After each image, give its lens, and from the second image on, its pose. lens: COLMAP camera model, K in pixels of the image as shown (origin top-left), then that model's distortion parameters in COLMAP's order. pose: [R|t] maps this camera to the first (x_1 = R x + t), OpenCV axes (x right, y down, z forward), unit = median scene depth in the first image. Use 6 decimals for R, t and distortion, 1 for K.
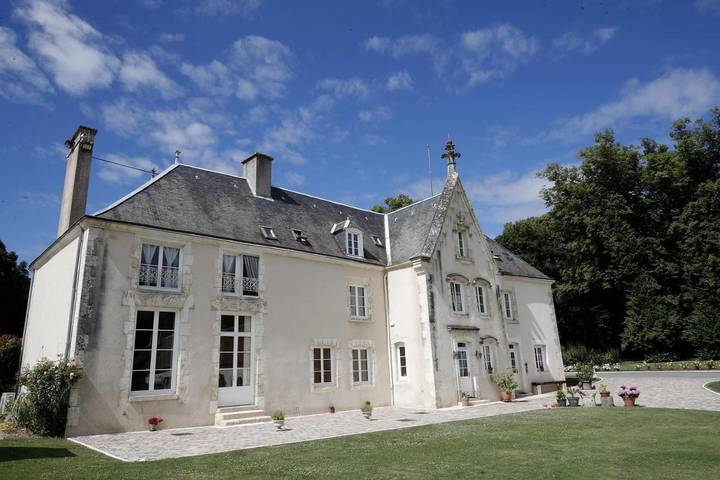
lens RADIAL K [[480.3, 0, 360.0], [0, 480.3, 240.0], [0, 0, 1]] dist [0.003618, 0.000666]
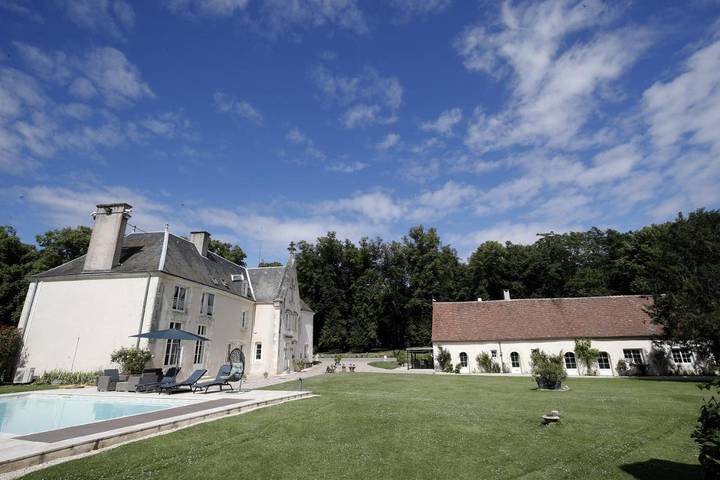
lens RADIAL K [[359.5, 0, 360.0], [0, 359.5, 240.0], [0, 0, 1]] dist [-0.001175, -0.000102]
pose [[0.758904, 0.214782, 0.614762, -0.597297], [-0.184079, 0.976295, -0.113853, -0.104485], [-0.624643, -0.026762, 0.780452, -0.402906]]
